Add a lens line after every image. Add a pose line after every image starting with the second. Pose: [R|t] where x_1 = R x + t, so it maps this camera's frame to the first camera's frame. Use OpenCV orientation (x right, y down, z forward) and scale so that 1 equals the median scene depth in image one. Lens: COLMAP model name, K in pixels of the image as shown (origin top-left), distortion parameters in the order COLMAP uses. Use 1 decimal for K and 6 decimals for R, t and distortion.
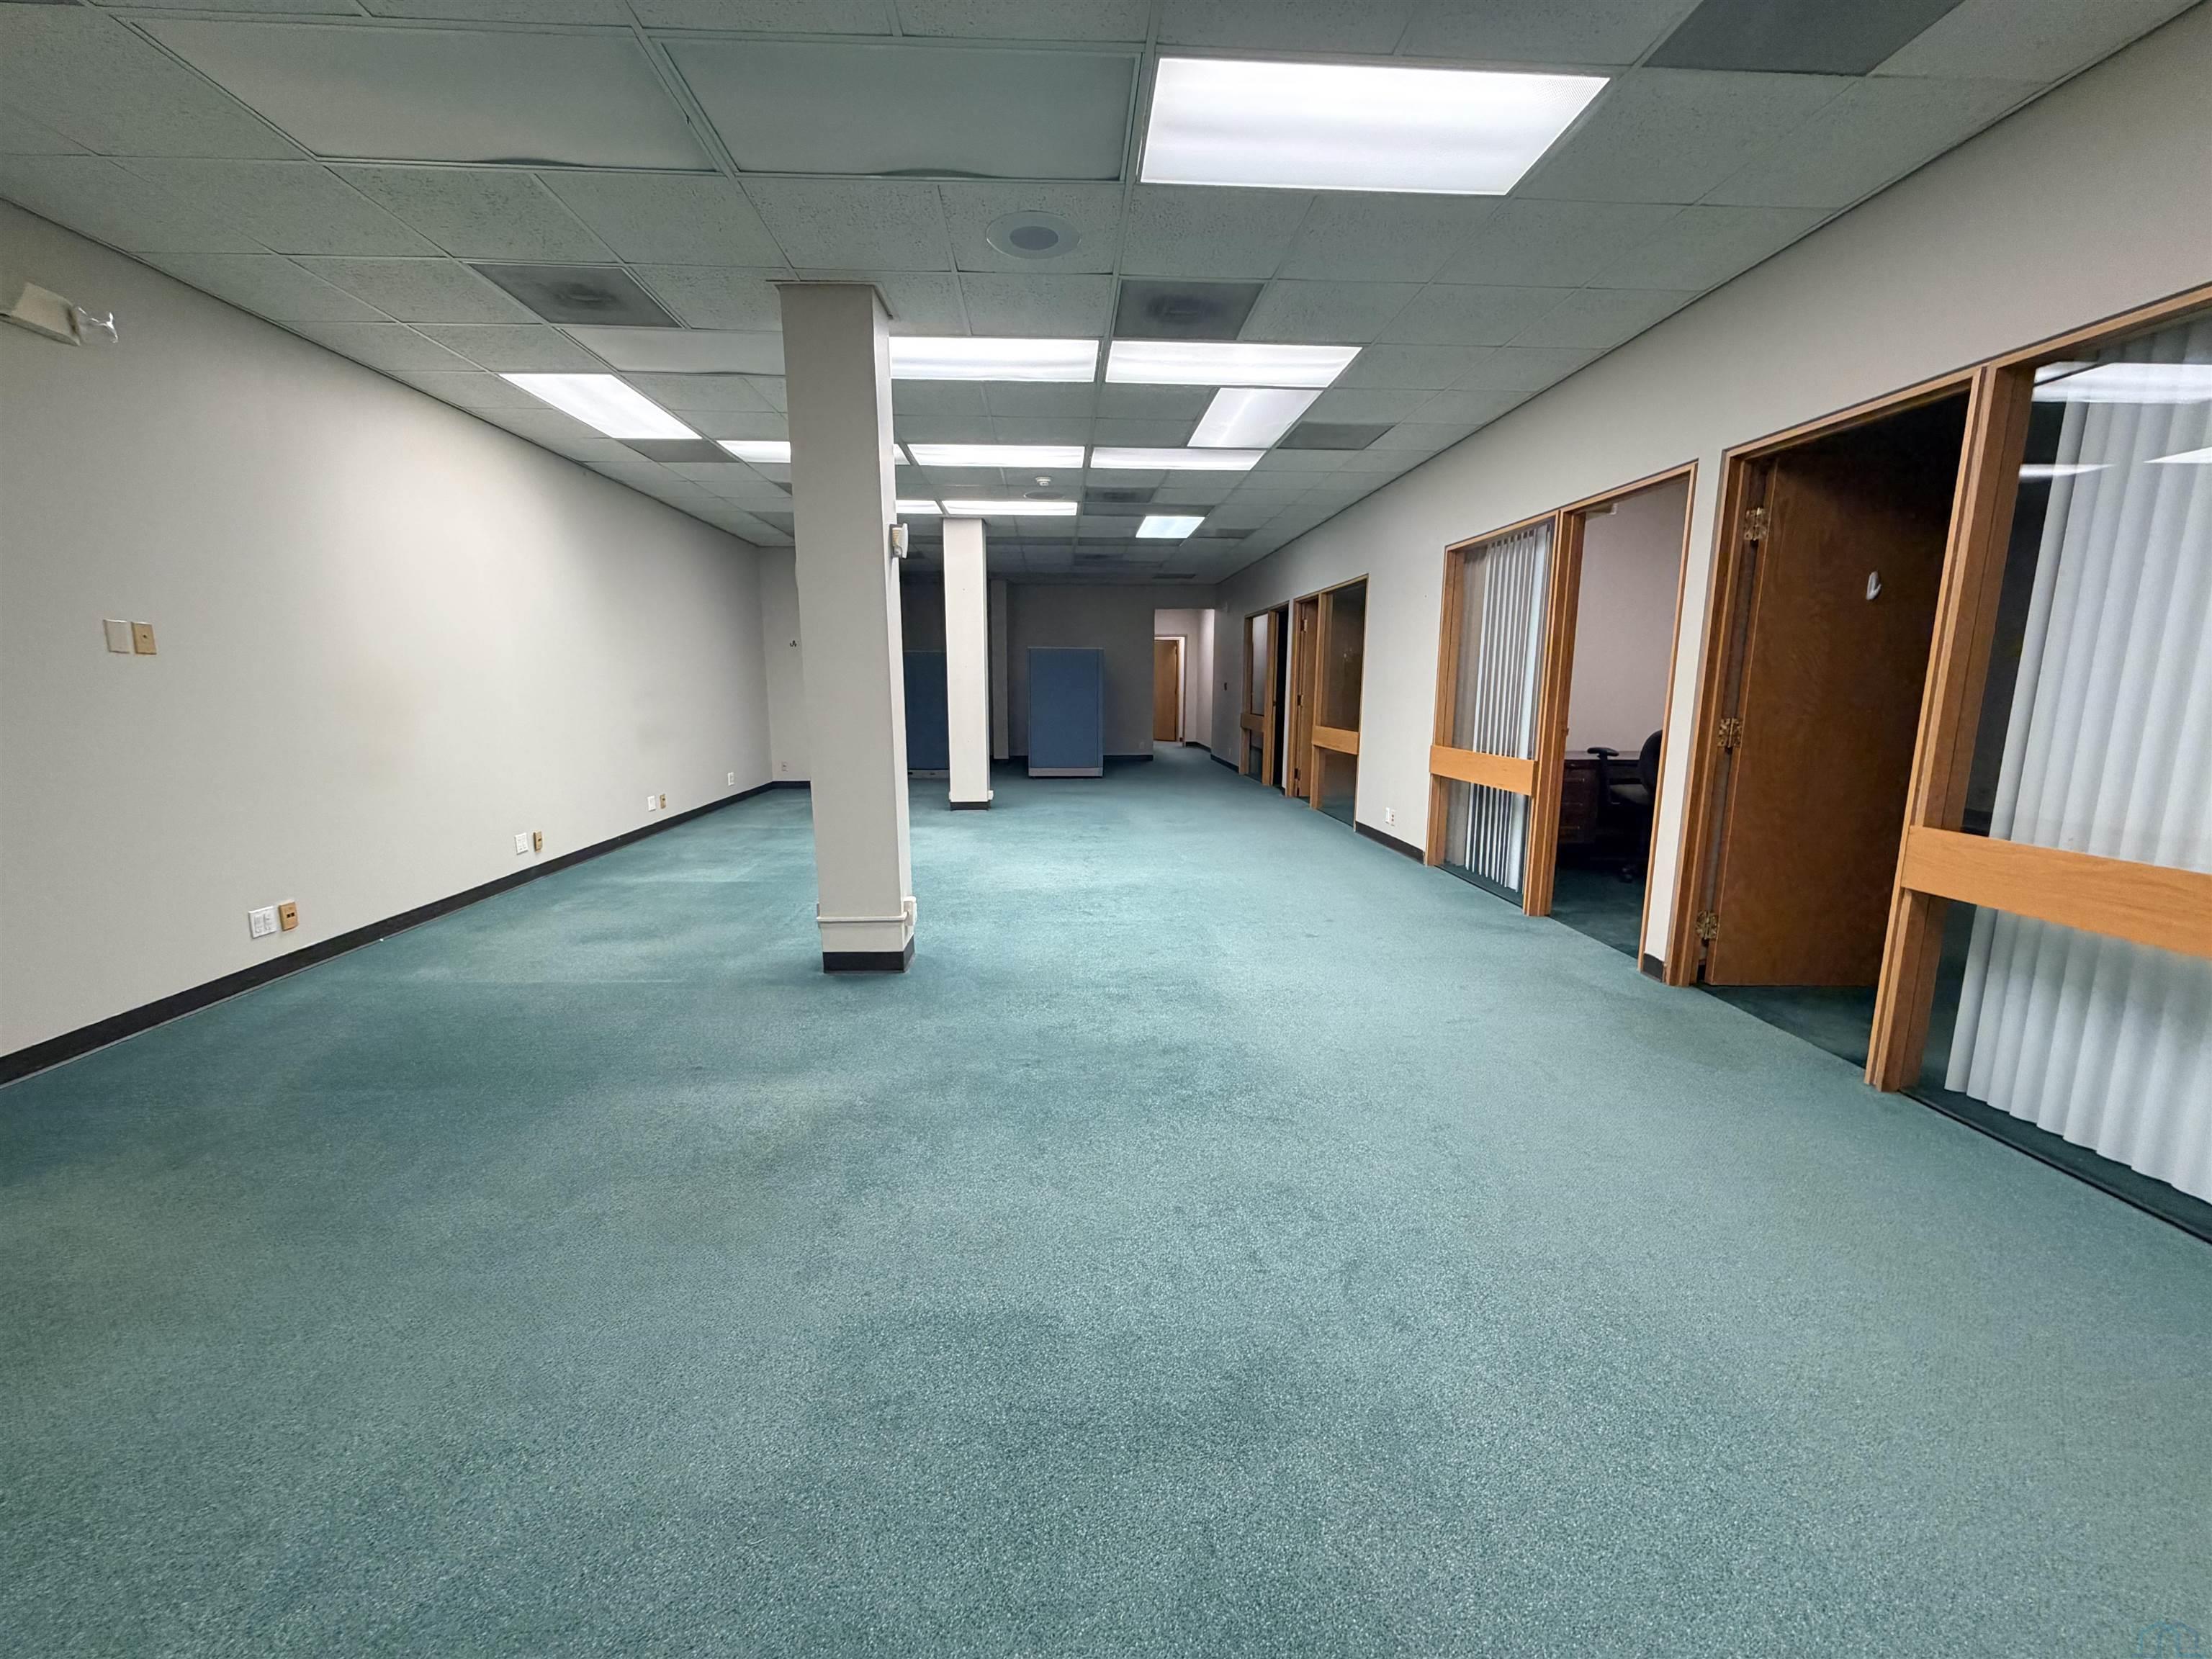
lens RADIAL K [[870.6, 0, 1106.0], [0, 870.6, 829.5], [0, 0, 1]] dist [-0.002306, -0.000302]
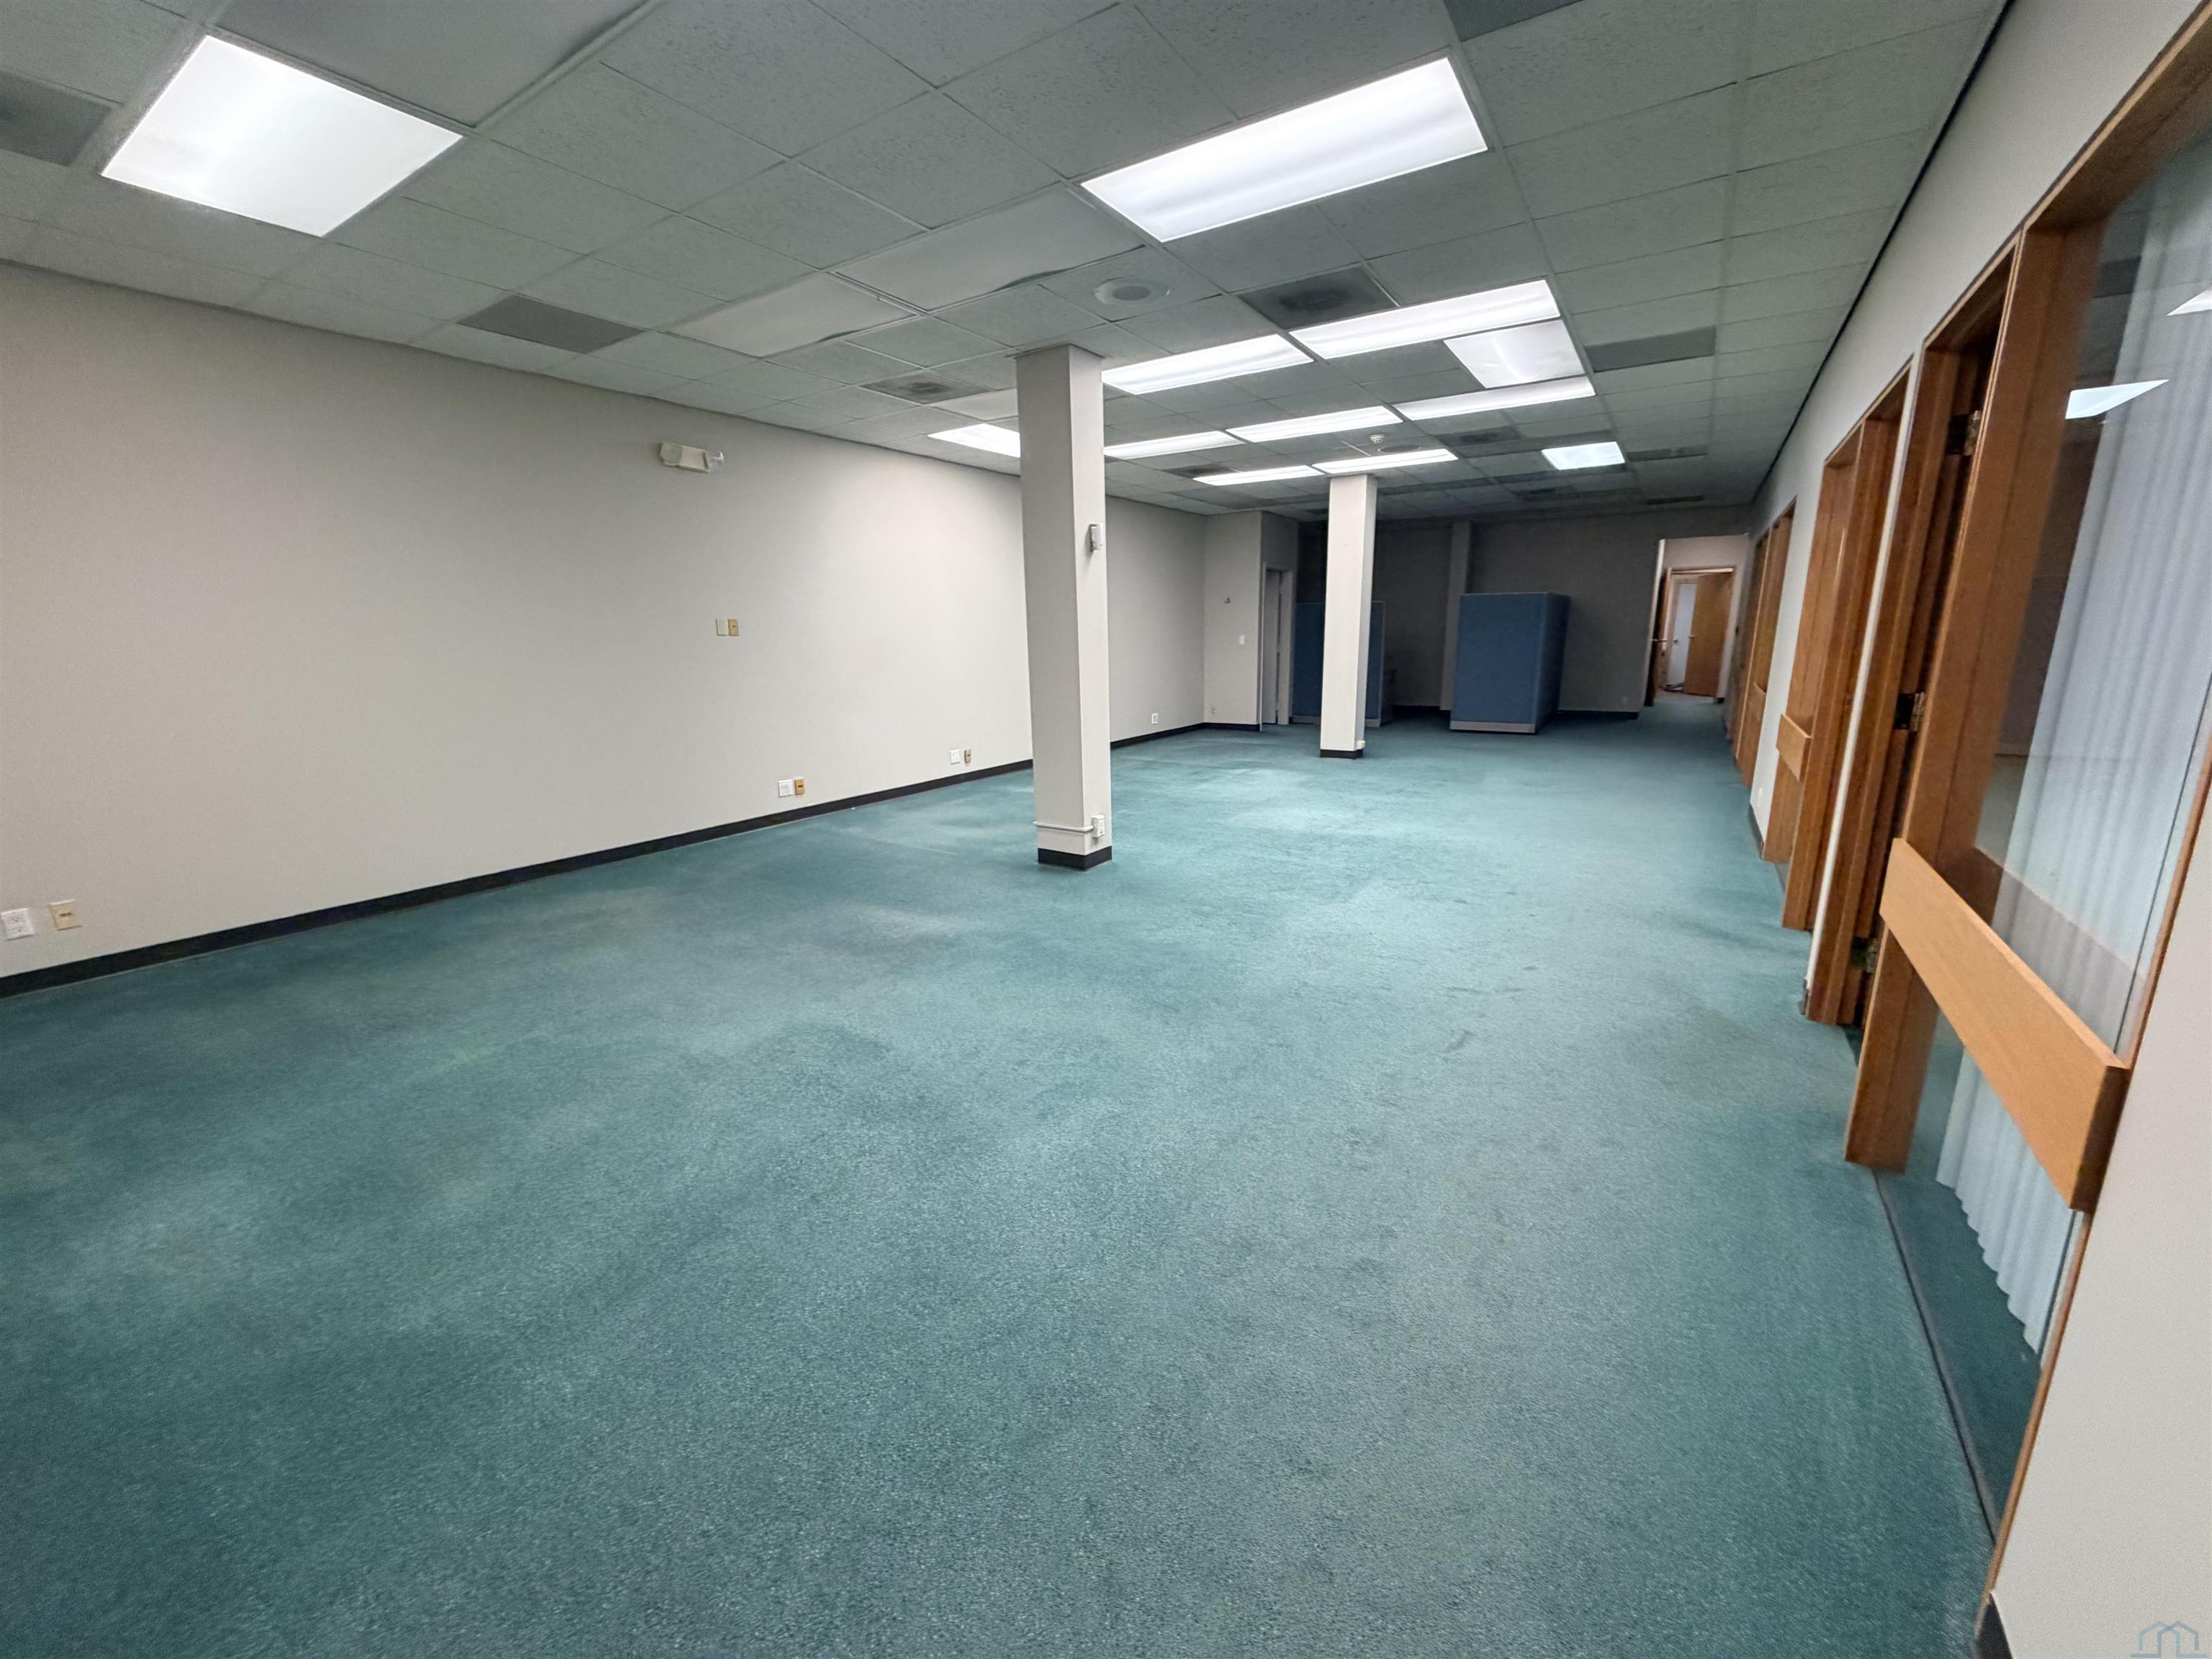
lens RADIAL K [[870.6, 0, 1106.0], [0, 870.6, 829.5], [0, 0, 1]] dist [-0.002306, -0.000302]
pose [[0.807953, 0.116635, -0.577588, 0.546587], [-0.080049, 0.992853, 0.088515, -0.016961], [0.583784, -0.025281, 0.811515, -0.043962]]
